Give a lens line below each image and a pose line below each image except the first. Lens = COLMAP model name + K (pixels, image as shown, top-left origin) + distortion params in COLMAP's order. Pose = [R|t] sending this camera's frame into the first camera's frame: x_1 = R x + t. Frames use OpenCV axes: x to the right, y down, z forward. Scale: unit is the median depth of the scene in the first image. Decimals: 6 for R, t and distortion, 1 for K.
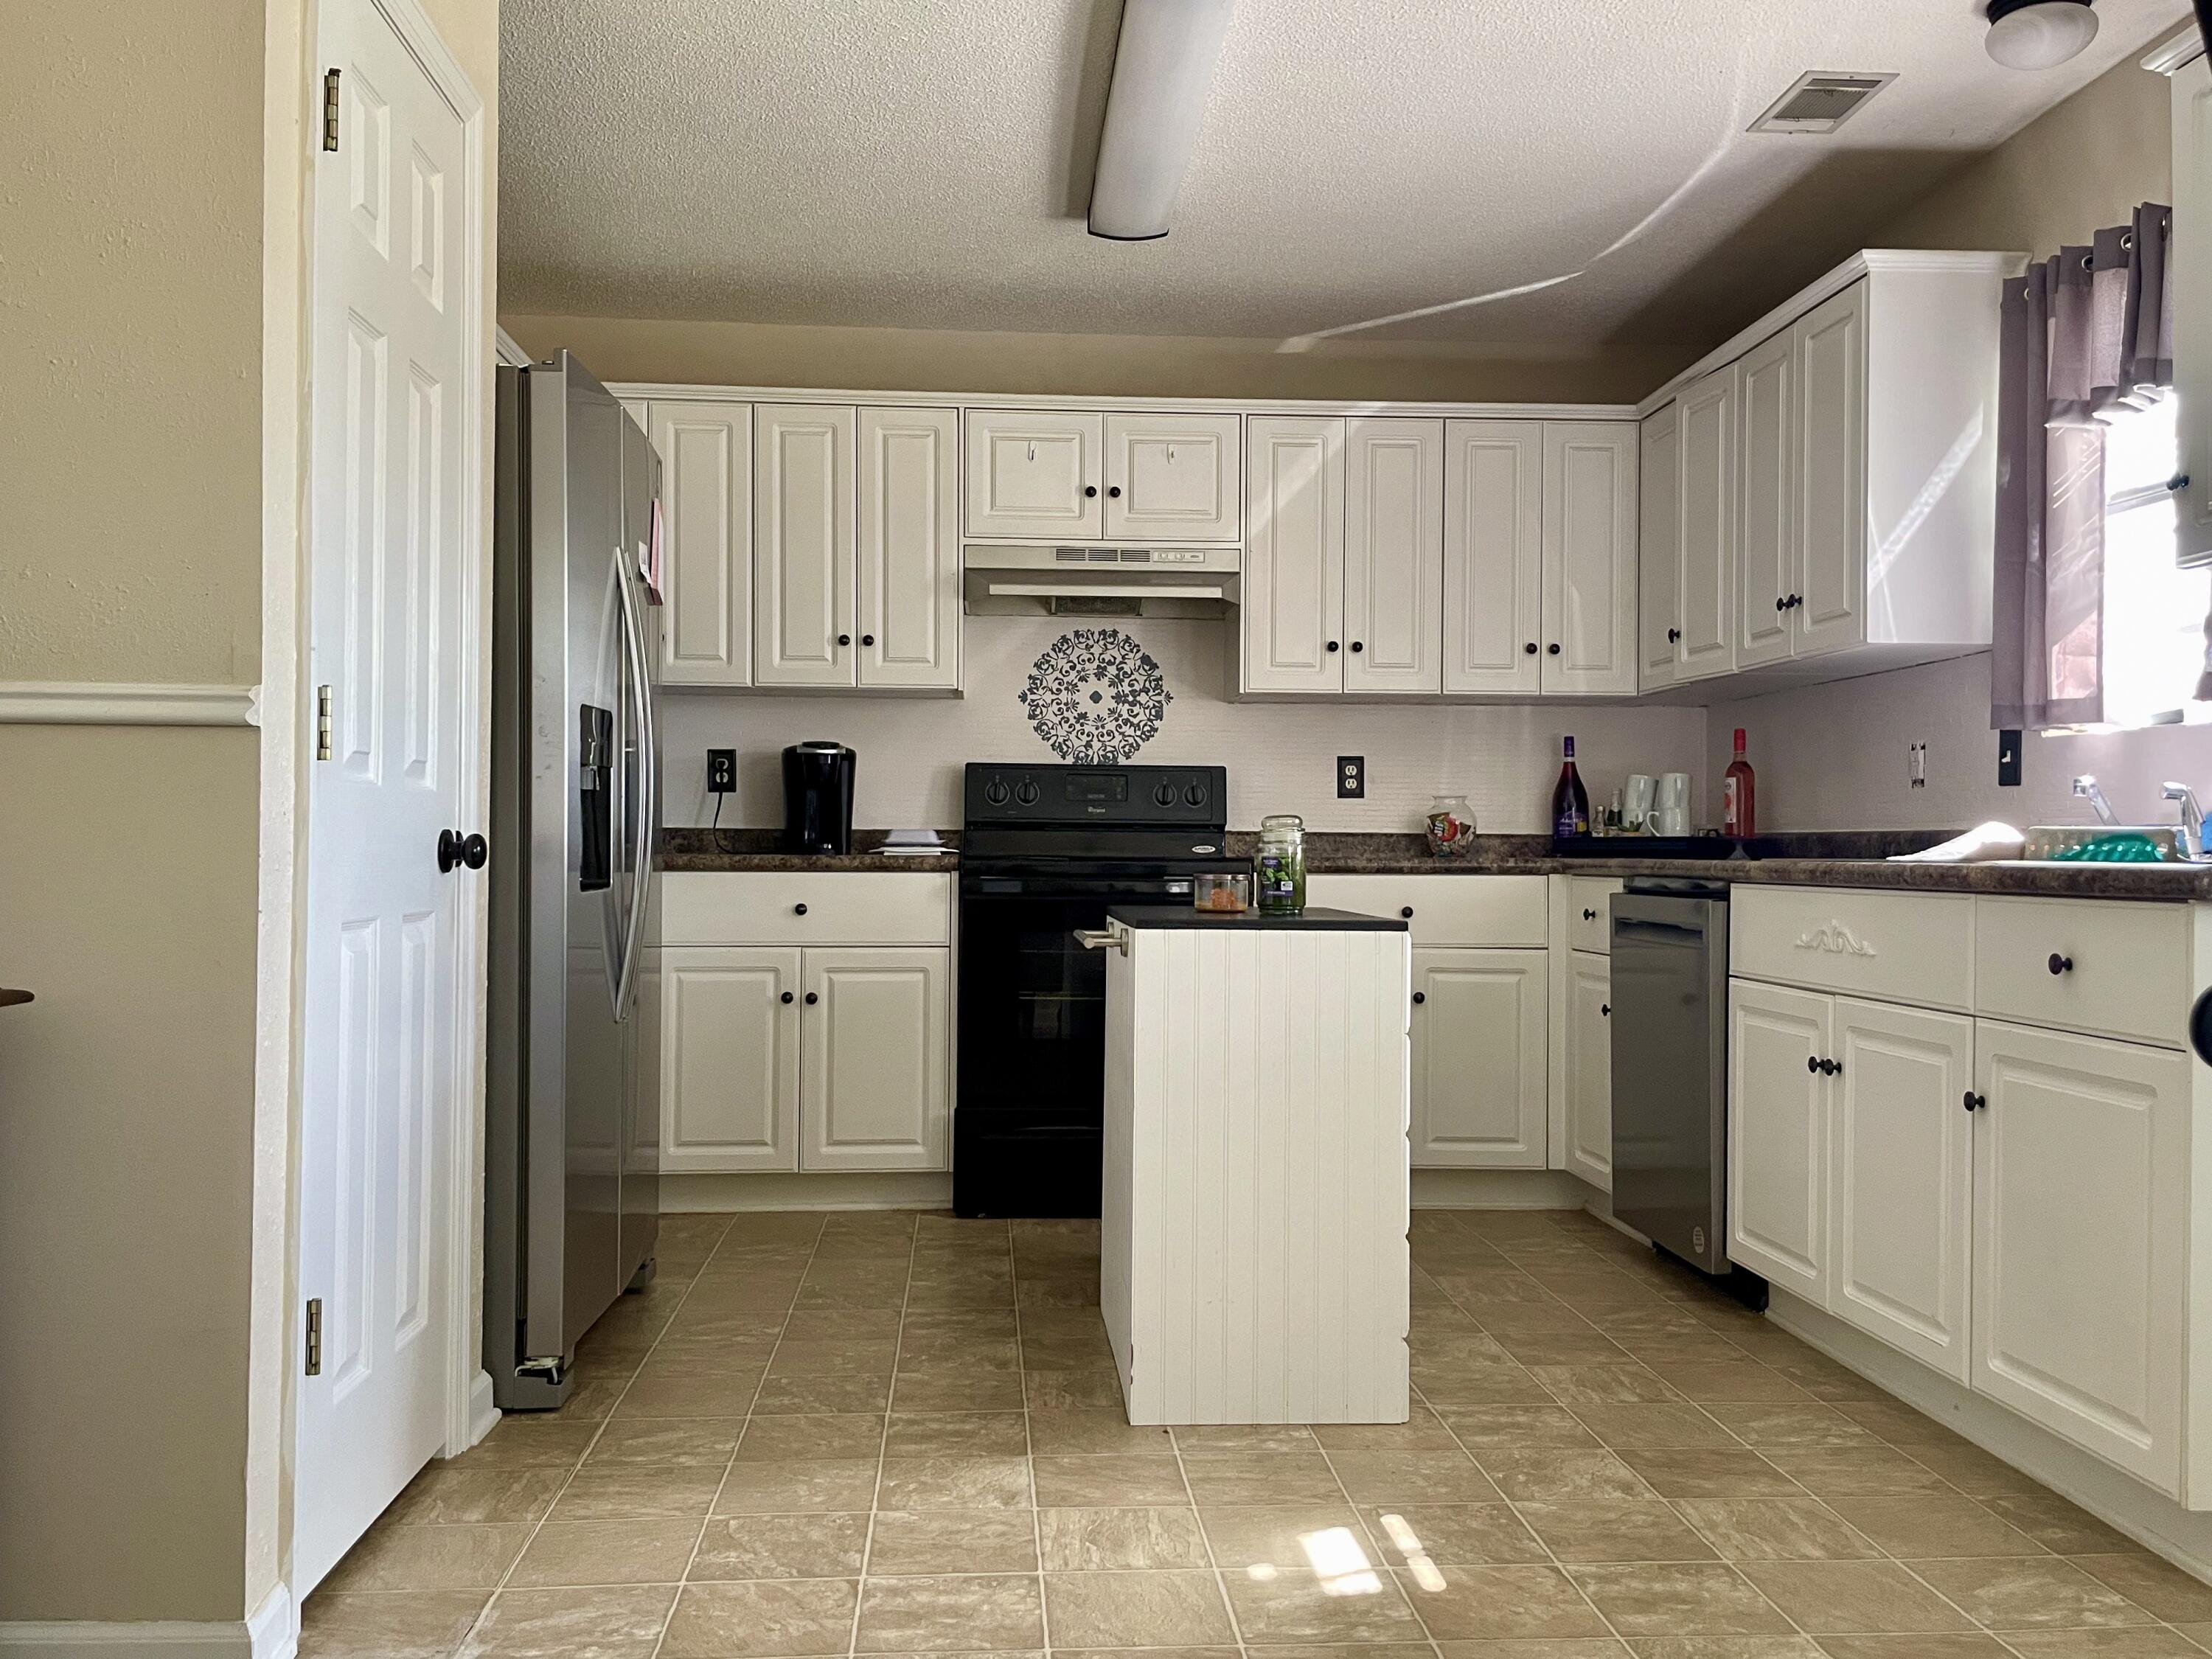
lens RADIAL K [[1837.7, 0, 1106.0], [0, 1837.7, 829.5], [0, 0, 1]] dist [0.024357, -0.004574]
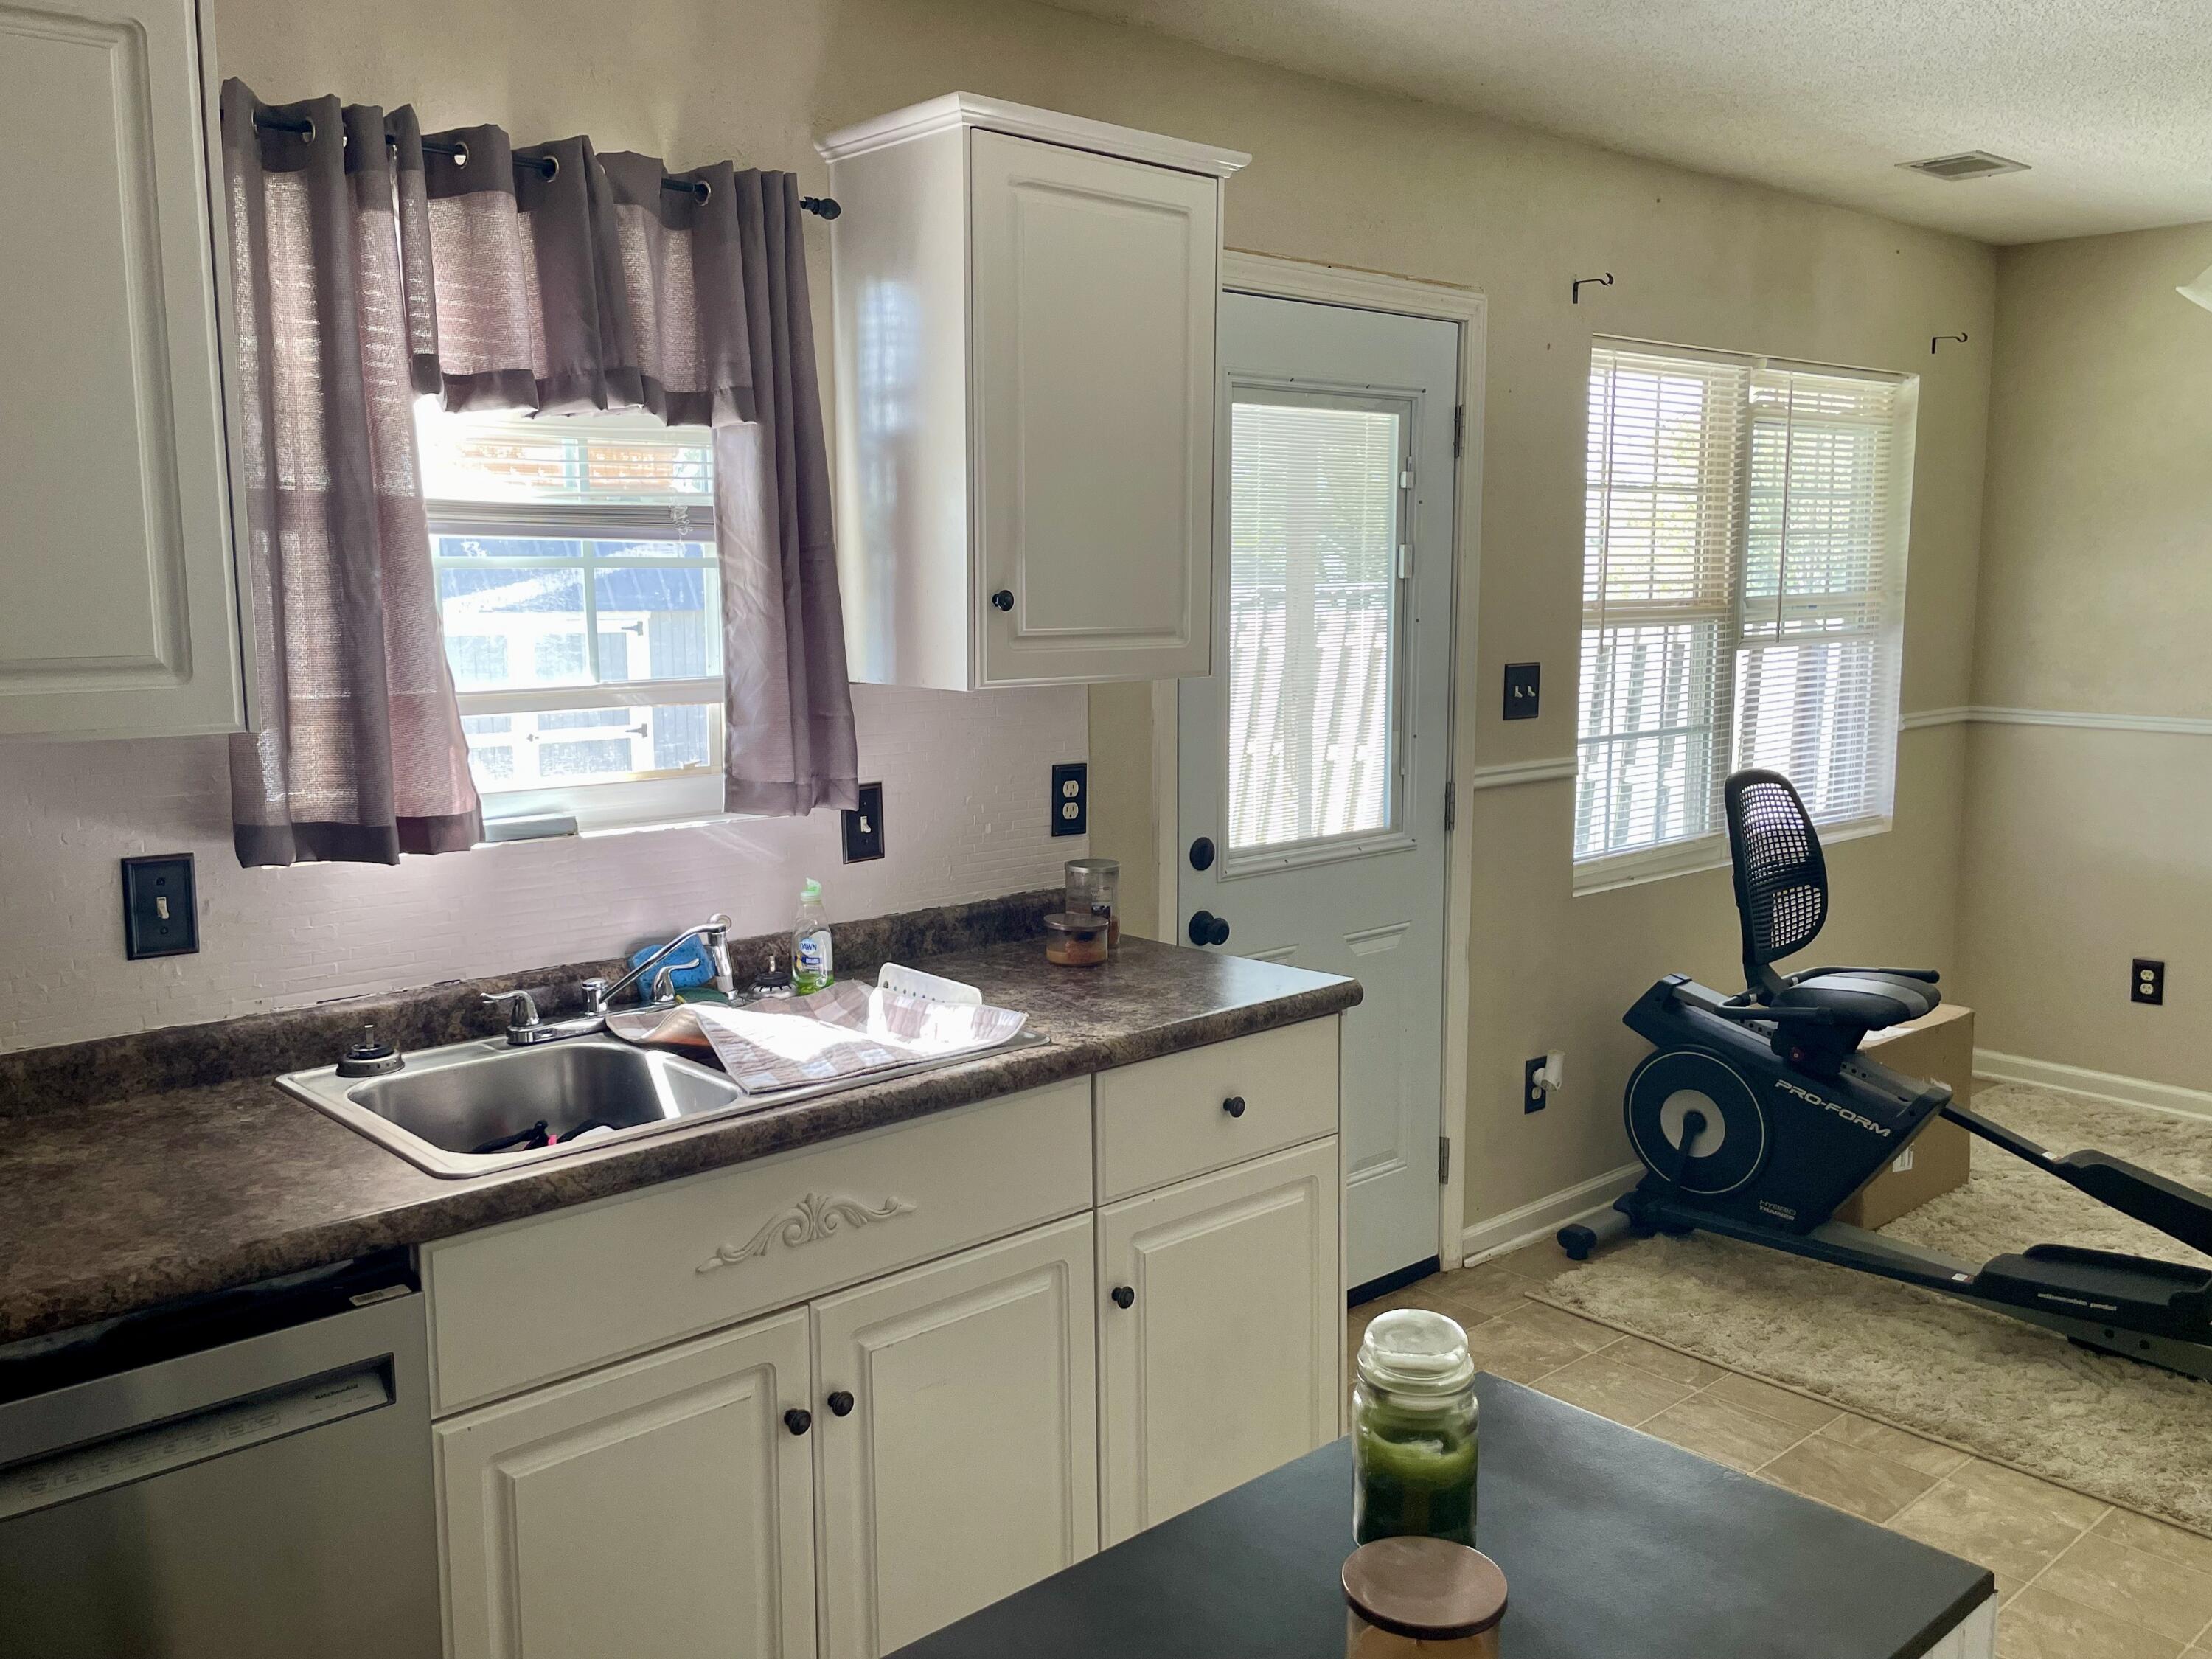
lens RADIAL K [[1805.3, 0, 1113.8], [0, 1805.3, 840.6], [0, 0, 1]] dist [0.092094, -0.130950]
pose [[-0.620653, -0.119430, 0.774936, -0.117191], [-0.011638, 0.989626, 0.143196, -0.124123], [-0.783999, 0.079856, -0.615604, 0.950814]]
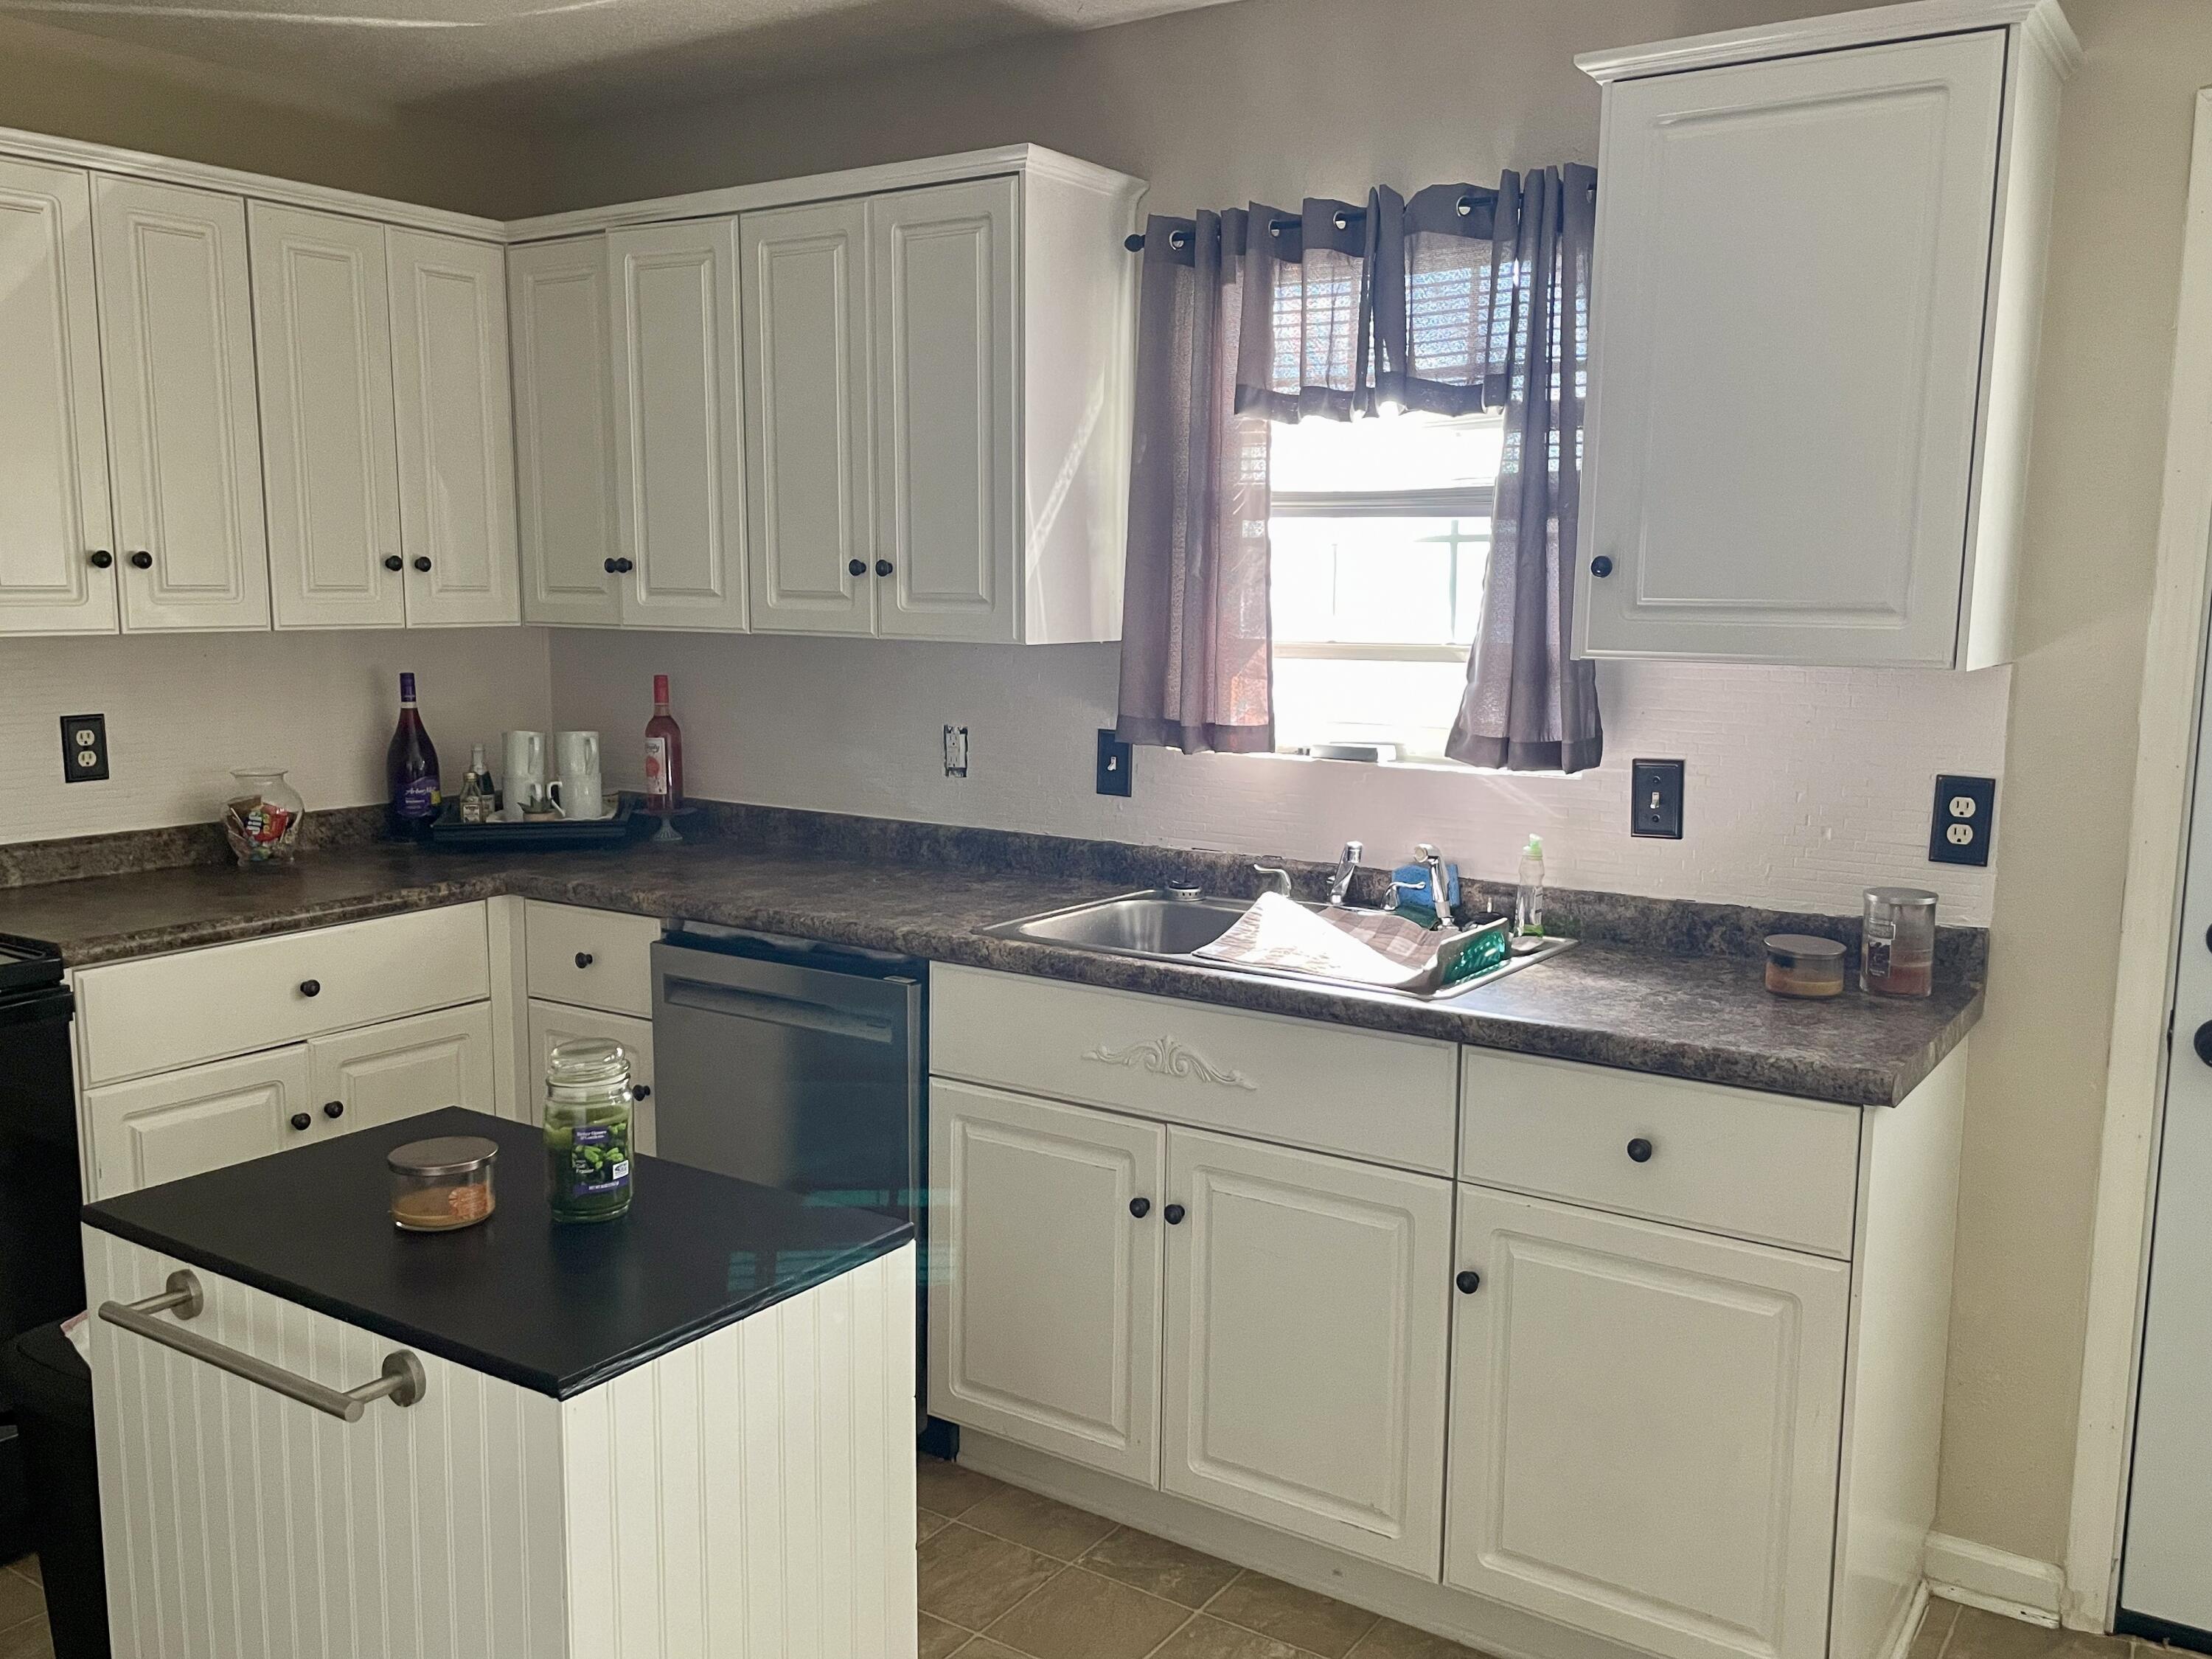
lens RADIAL K [[1805.3, 0, 1113.8], [0, 1805.3, 840.6], [0, 0, 1]] dist [0.092094, -0.130950]
pose [[0.607384, -0.113125, 0.786312, -0.178584], [-0.016039, 0.987861, 0.154511, -0.117943], [-0.794246, -0.106459, 0.598197, 0.397038]]
